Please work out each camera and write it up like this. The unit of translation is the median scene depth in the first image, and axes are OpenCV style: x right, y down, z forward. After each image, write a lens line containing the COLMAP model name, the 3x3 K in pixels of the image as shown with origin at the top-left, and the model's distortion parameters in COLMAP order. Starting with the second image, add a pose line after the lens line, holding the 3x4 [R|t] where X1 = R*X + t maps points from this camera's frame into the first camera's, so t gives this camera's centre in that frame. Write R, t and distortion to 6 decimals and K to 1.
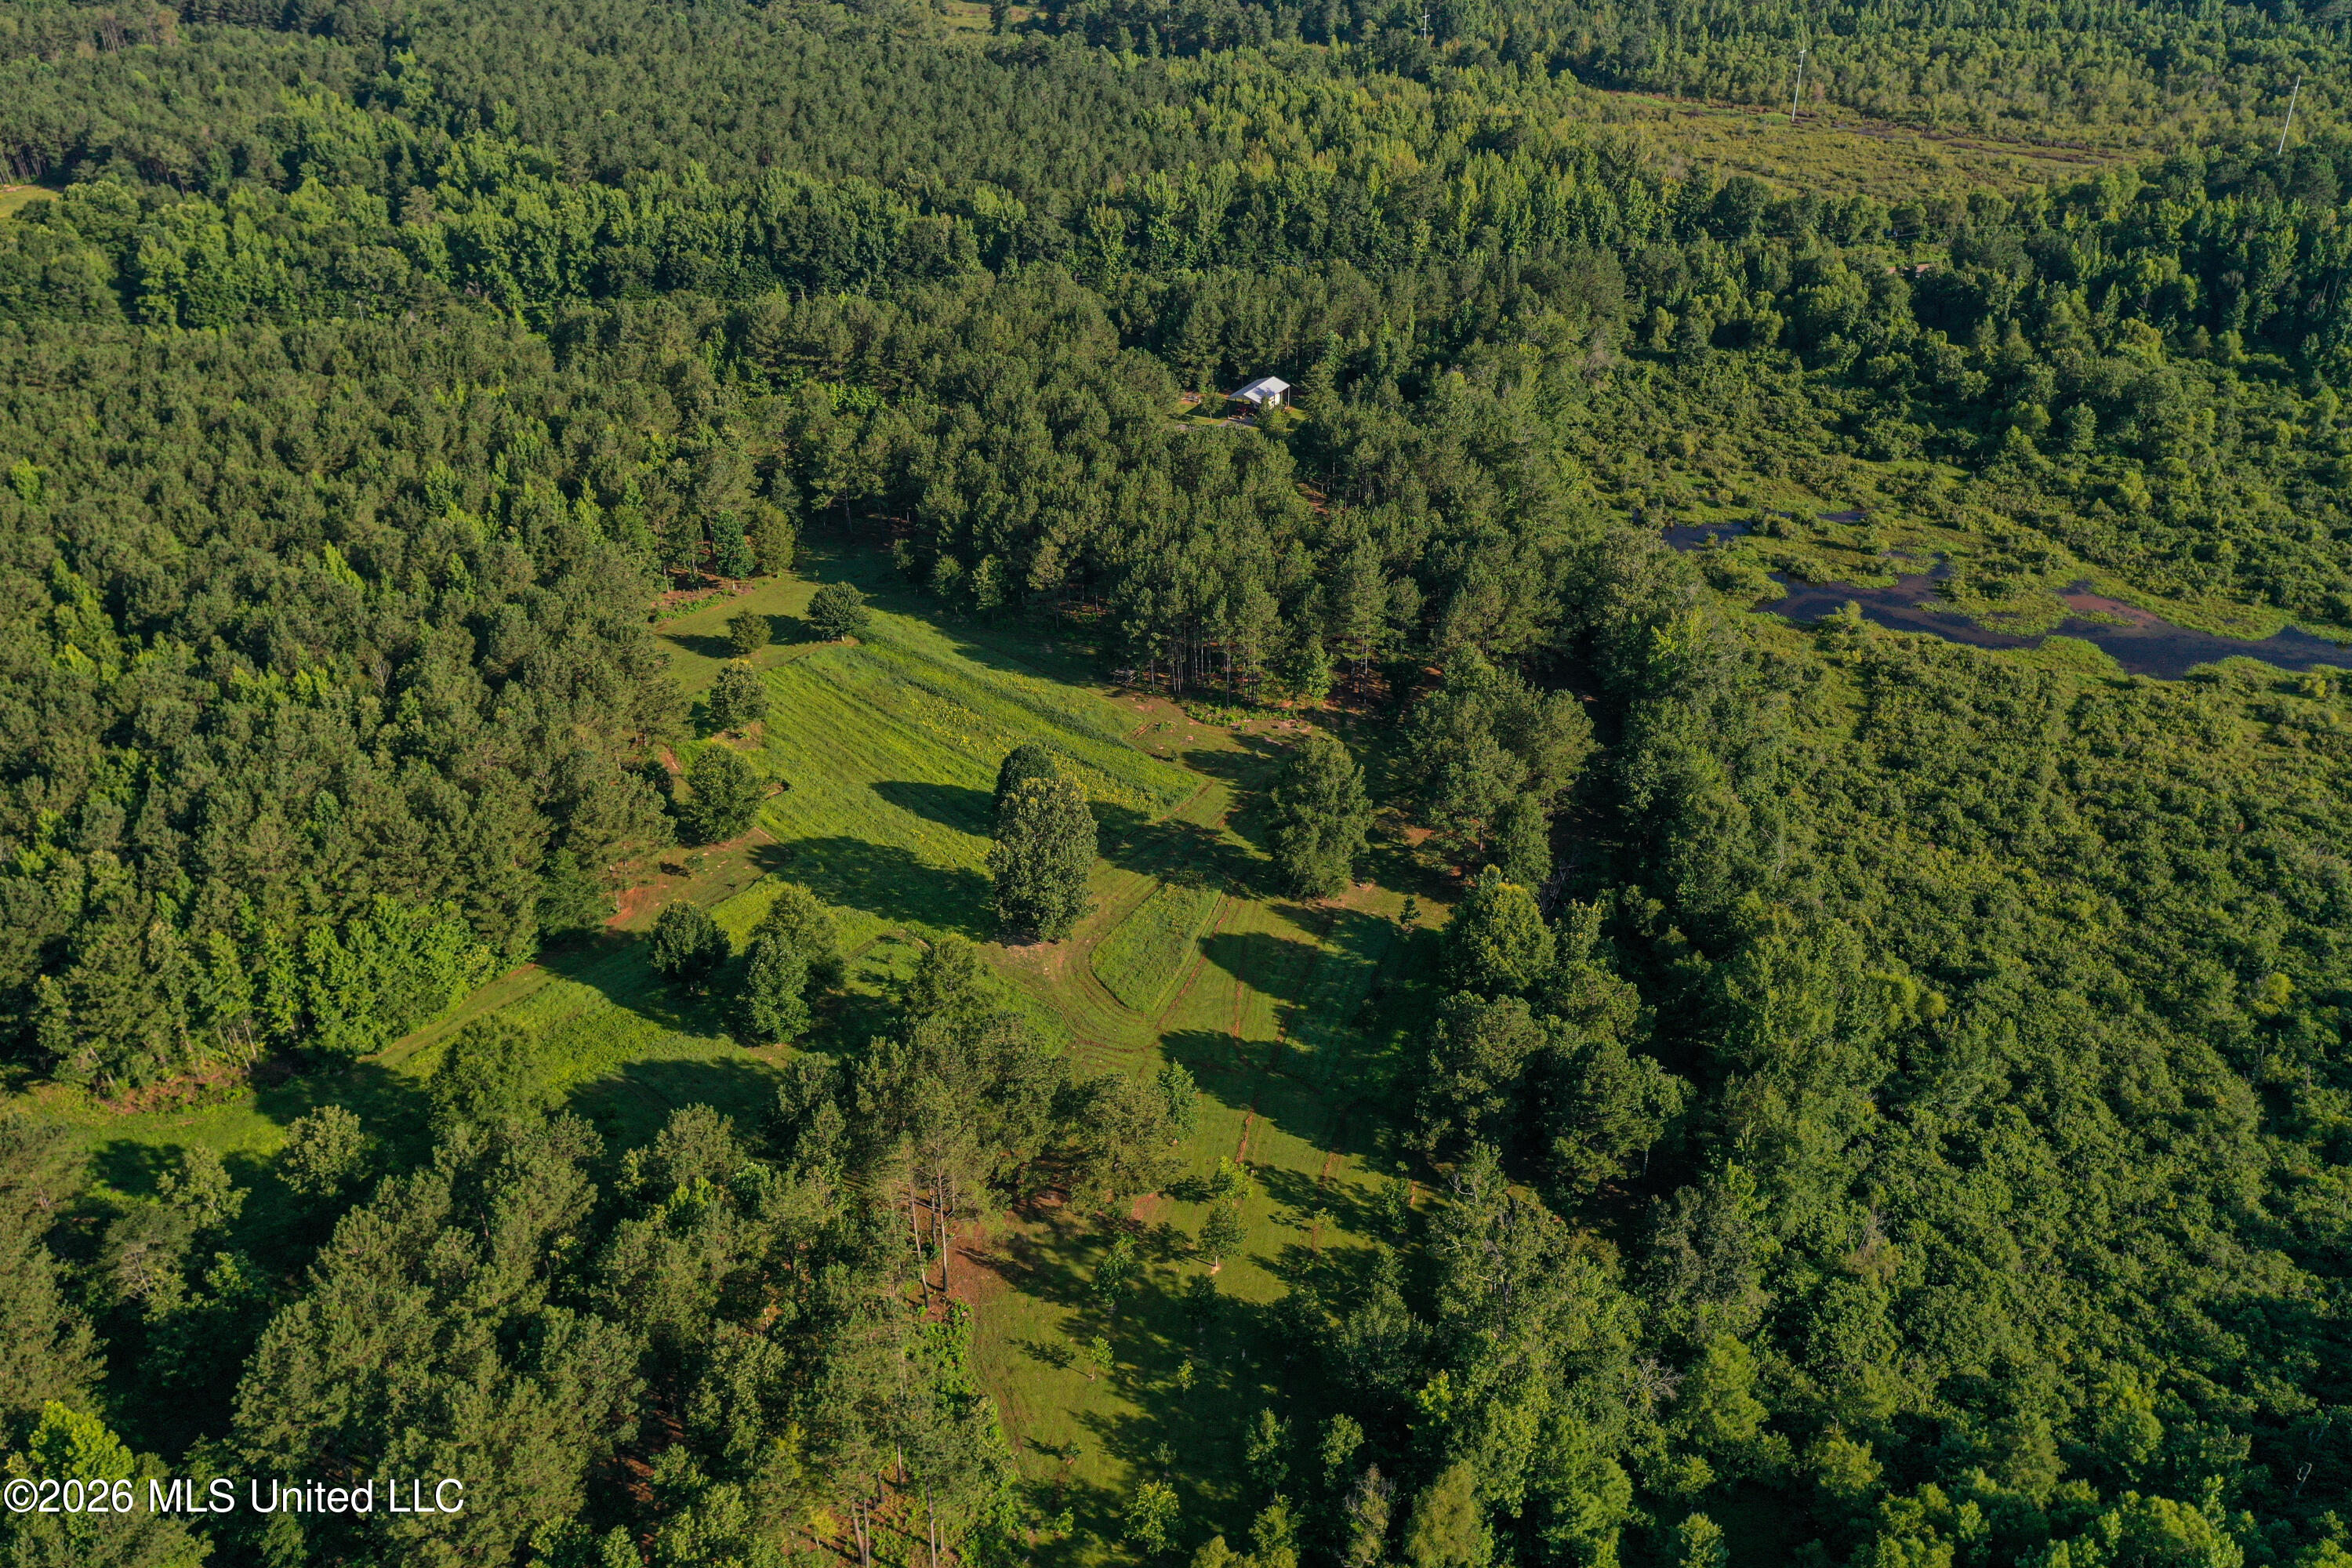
lens RADIAL K [[1863.7, 0, 1174.7], [0, 1863.7, 795.2], [0, 0, 1]] dist [0.012933, 0.008736]
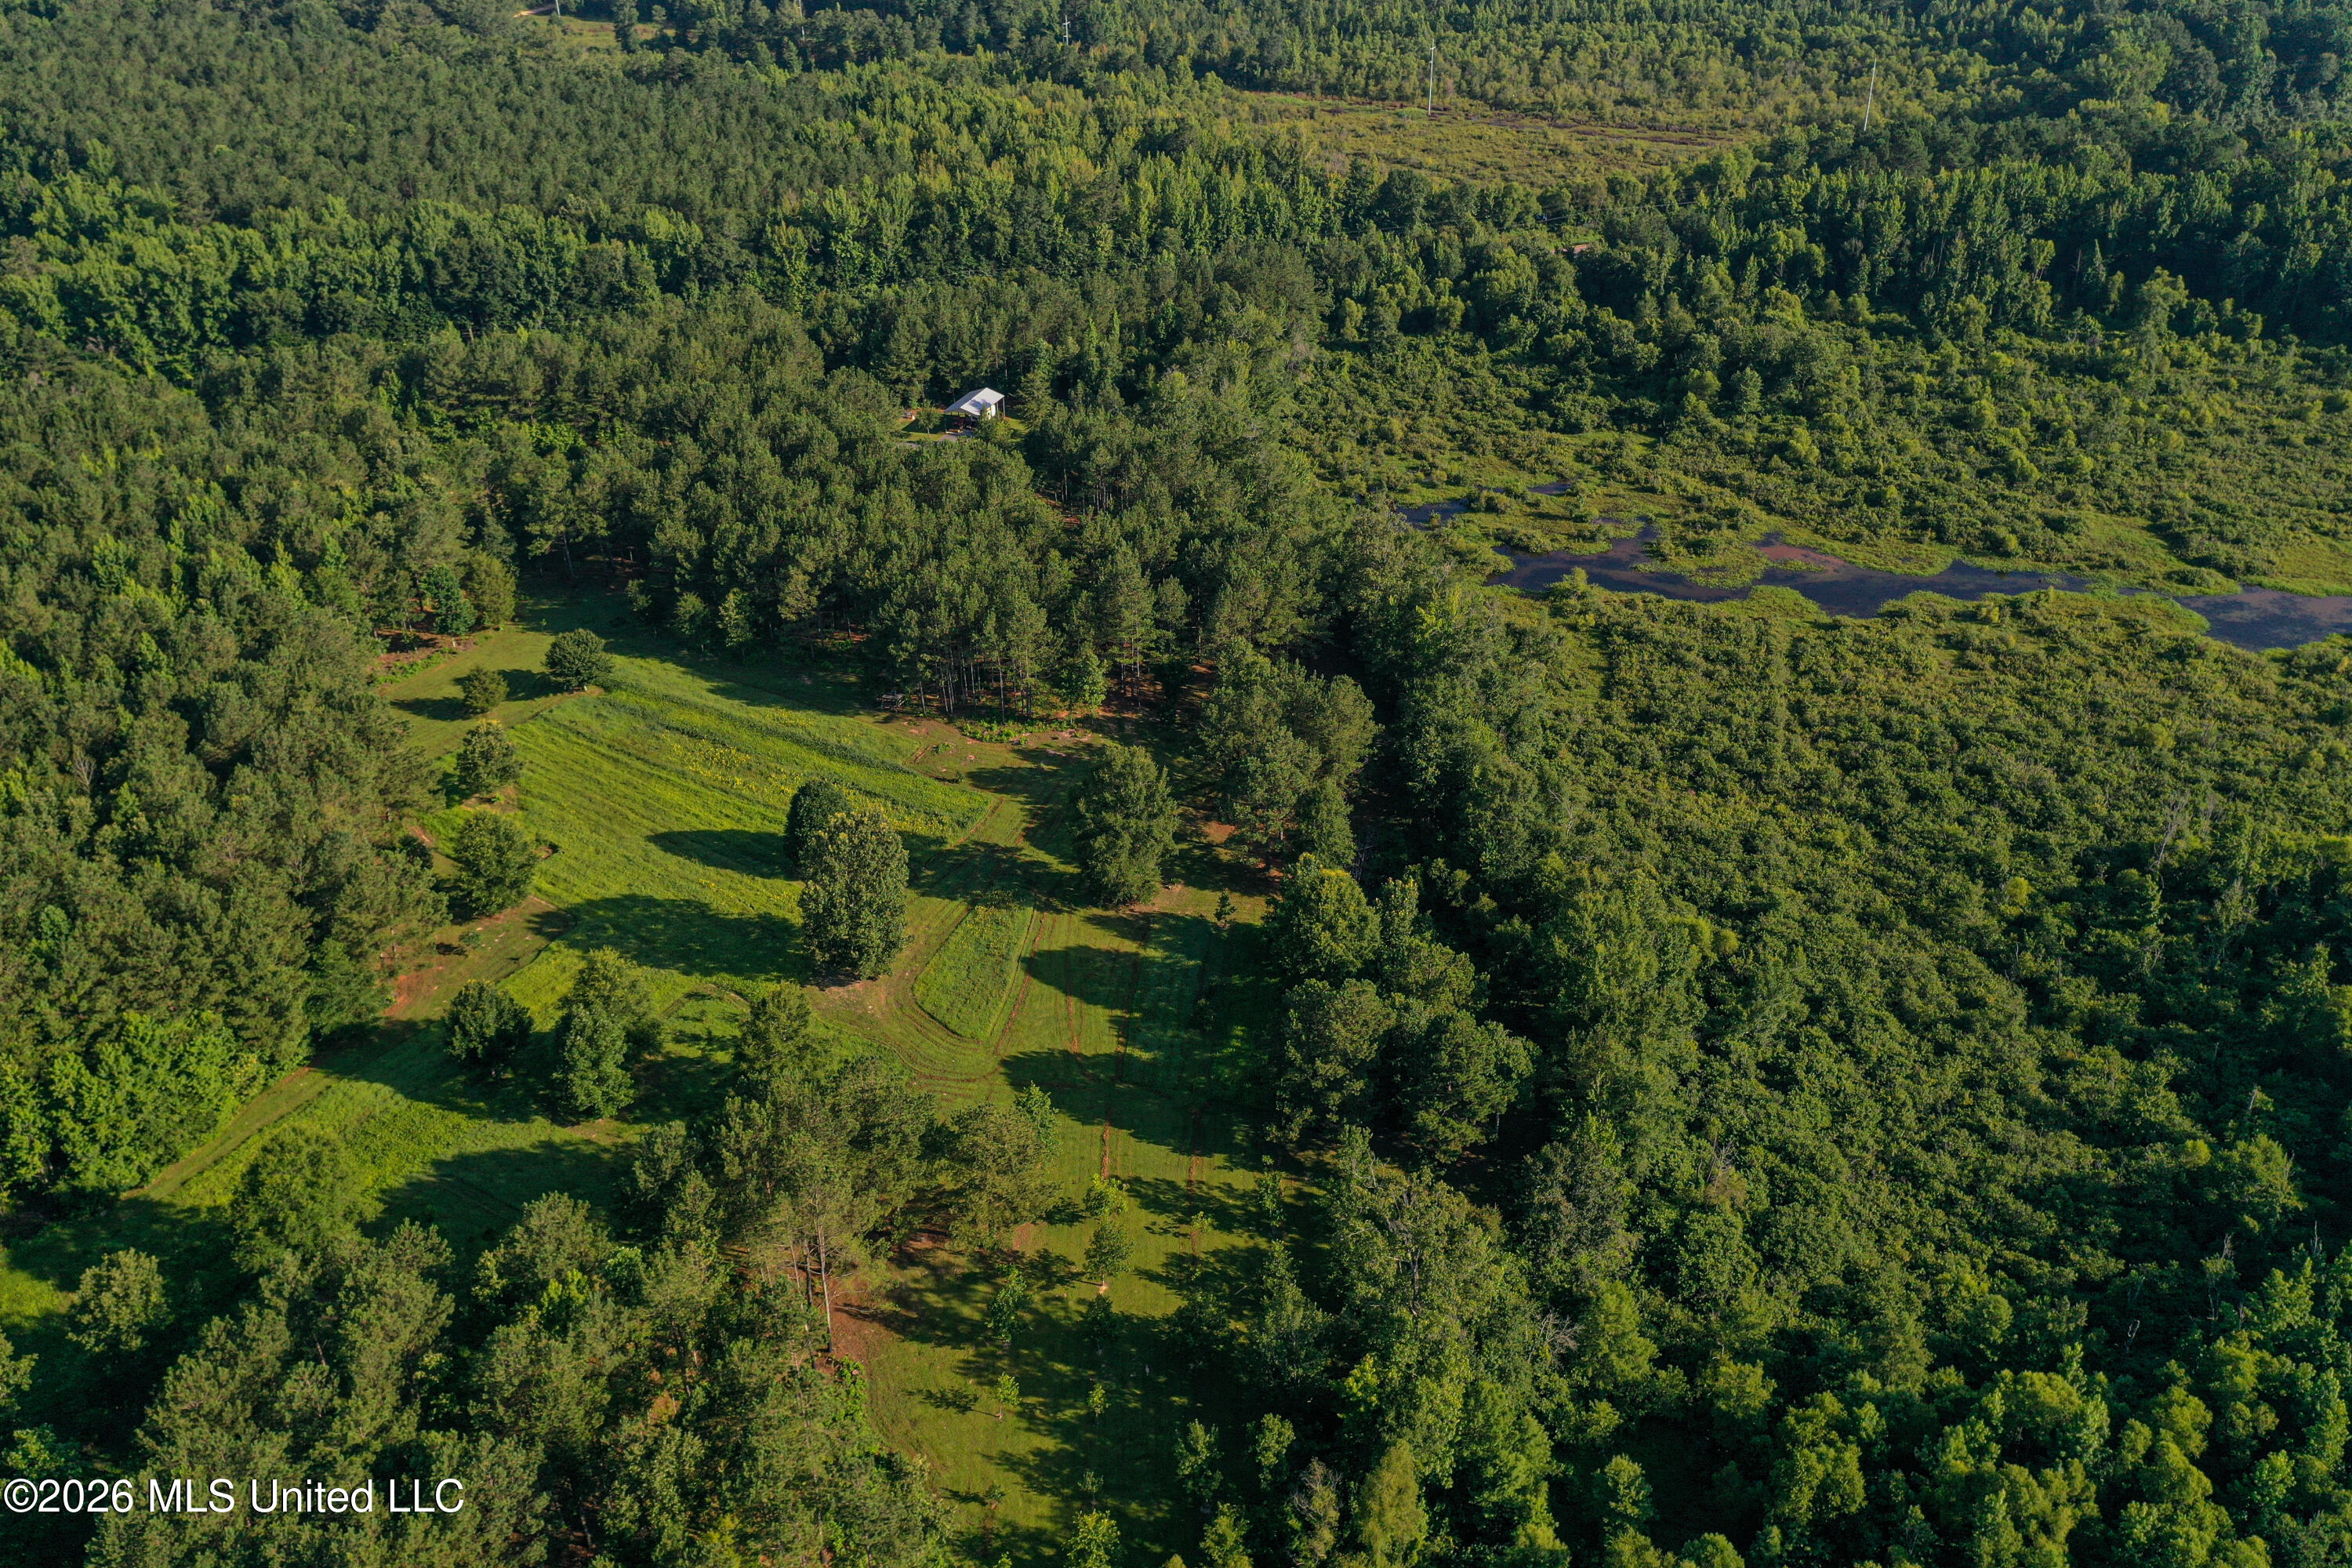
lens RADIAL K [[1863.7, 0, 1174.7], [0, 1863.7, 795.2], [0, 0, 1]] dist [0.012933, 0.008736]
pose [[0.980259, -0.098155, 0.171634, -0.056956], [0.098929, 0.995086, 0.004062, -0.004107], [-0.171189, 0.012998, 0.985152, 0.011267]]
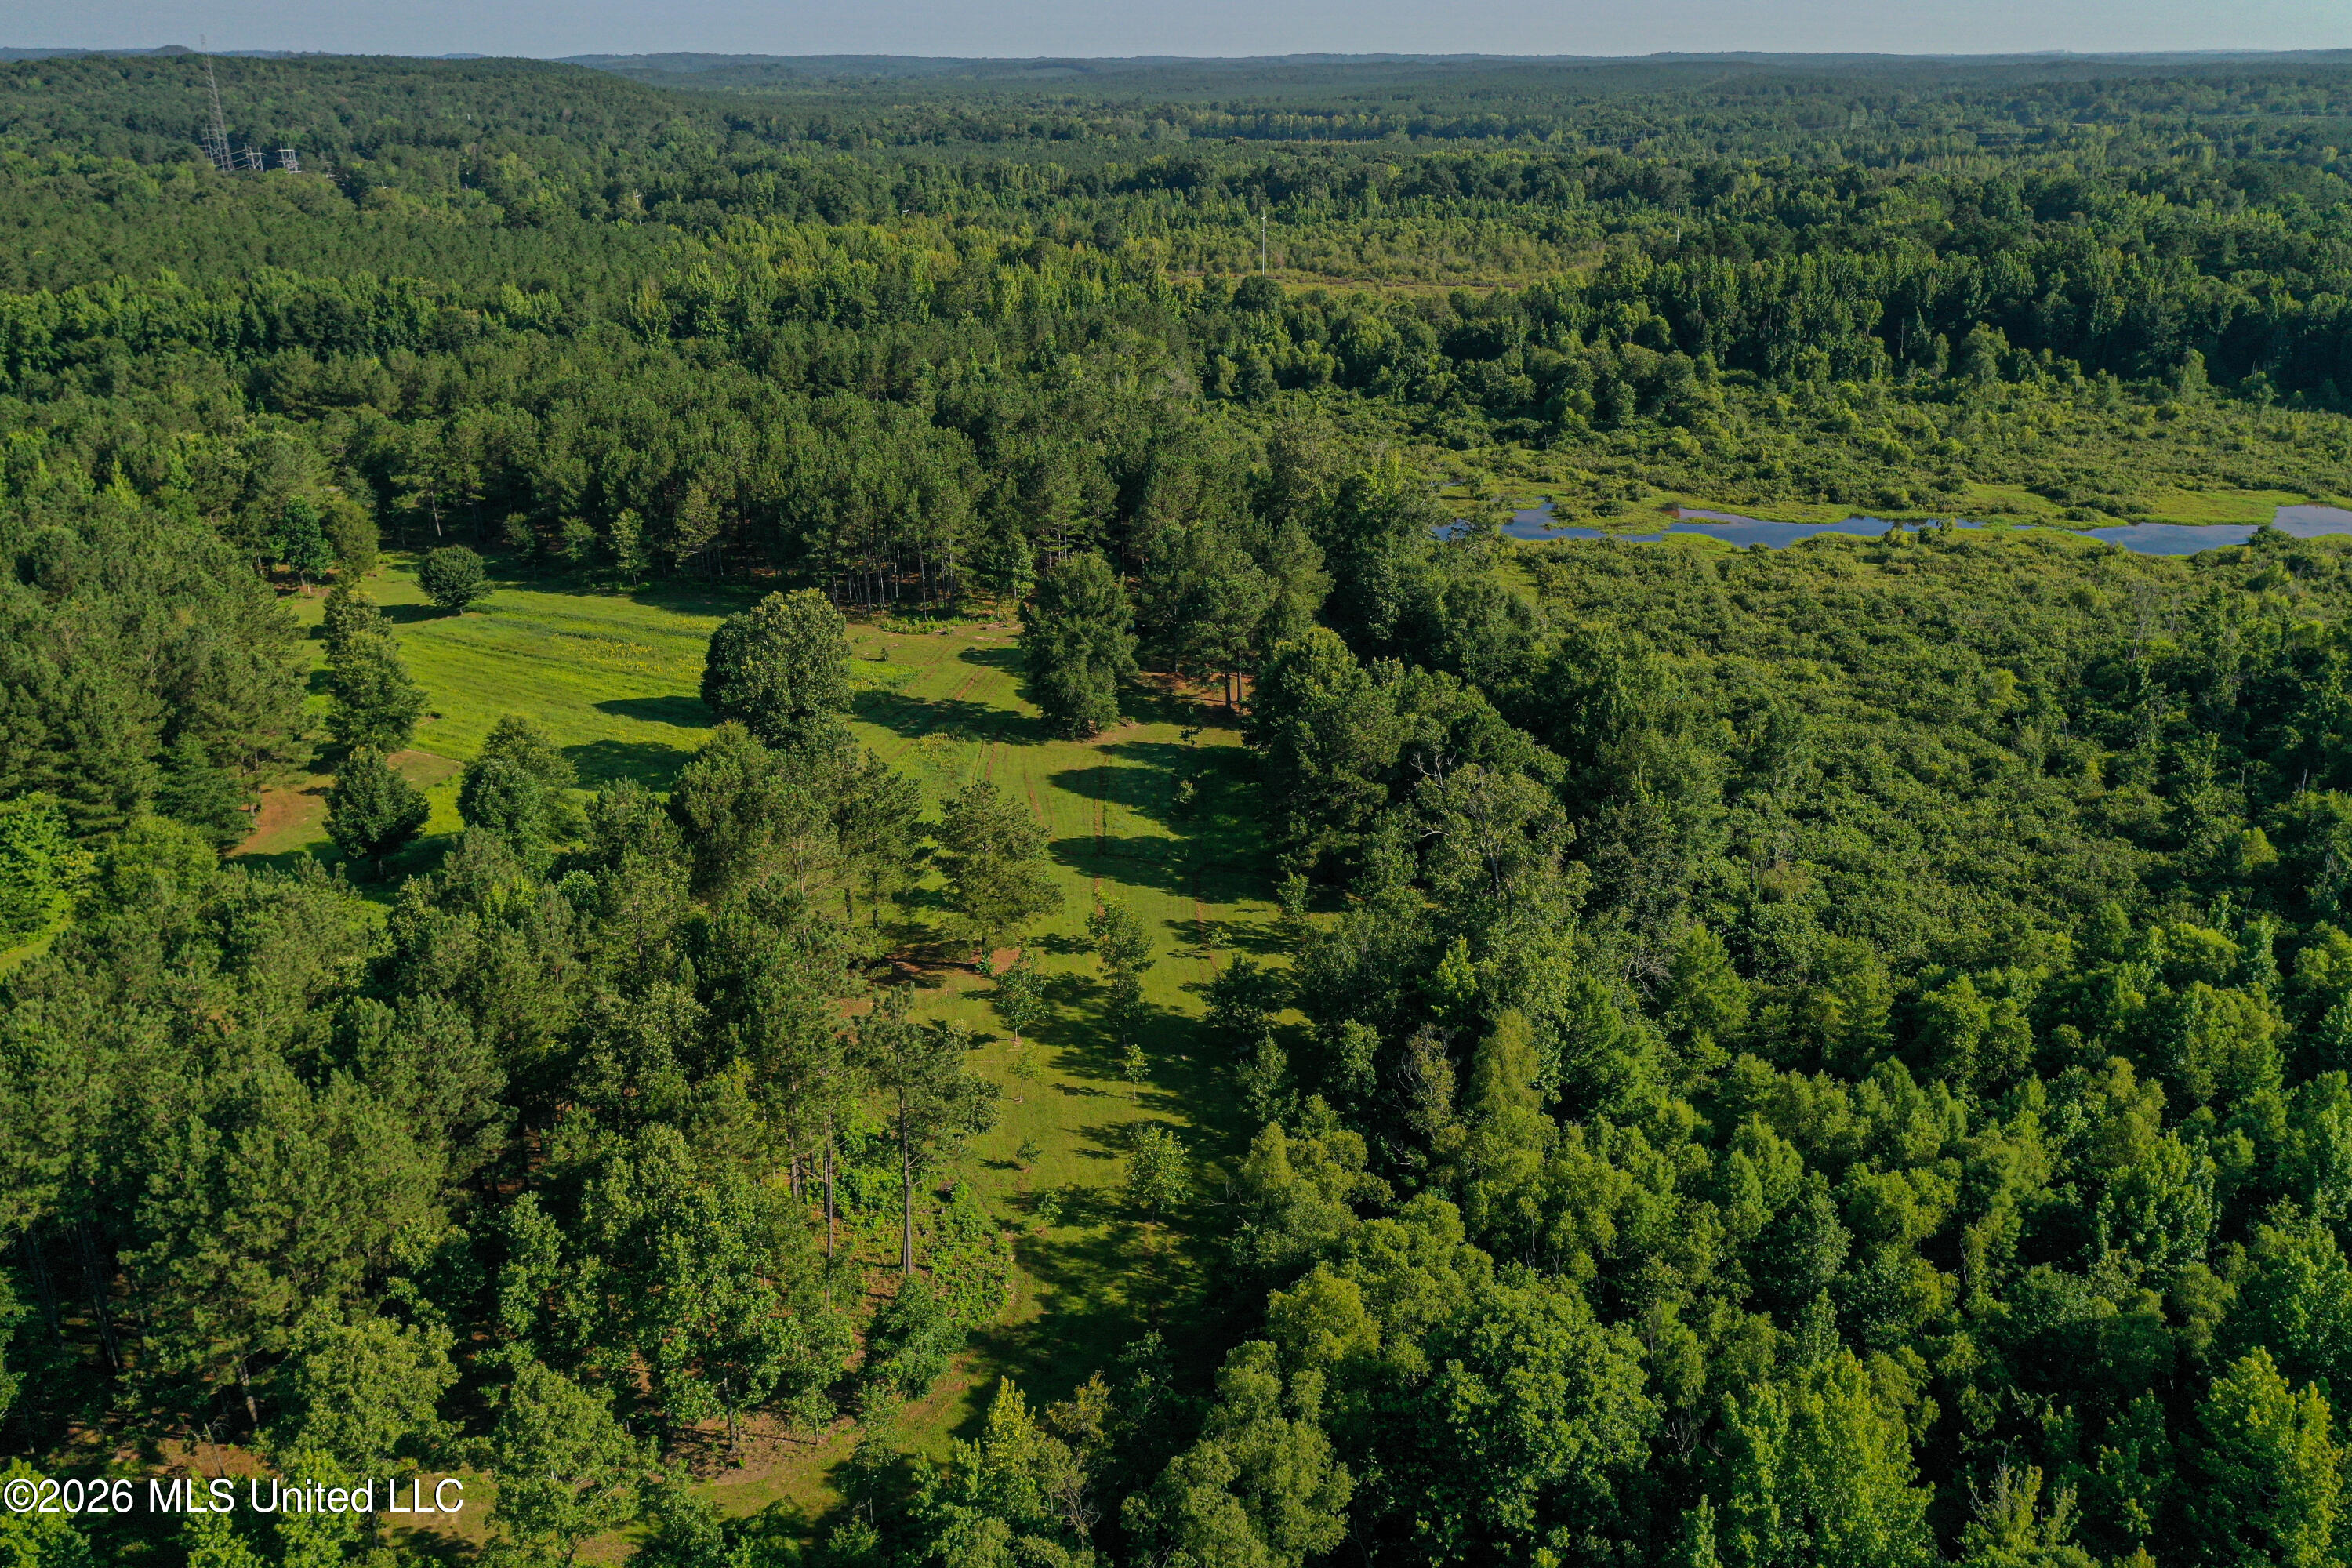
lens RADIAL K [[1866.5, 0, 1176.0], [0, 1866.5, 784.0], [0, 0, 1]] dist [0.022853, -0.000318]
pose [[0.953799, -0.100795, 0.283033, -0.126238], [0.149186, 0.976592, -0.154955, 0.198039], [-0.260789, 0.190020, 0.946510, 0.105138]]
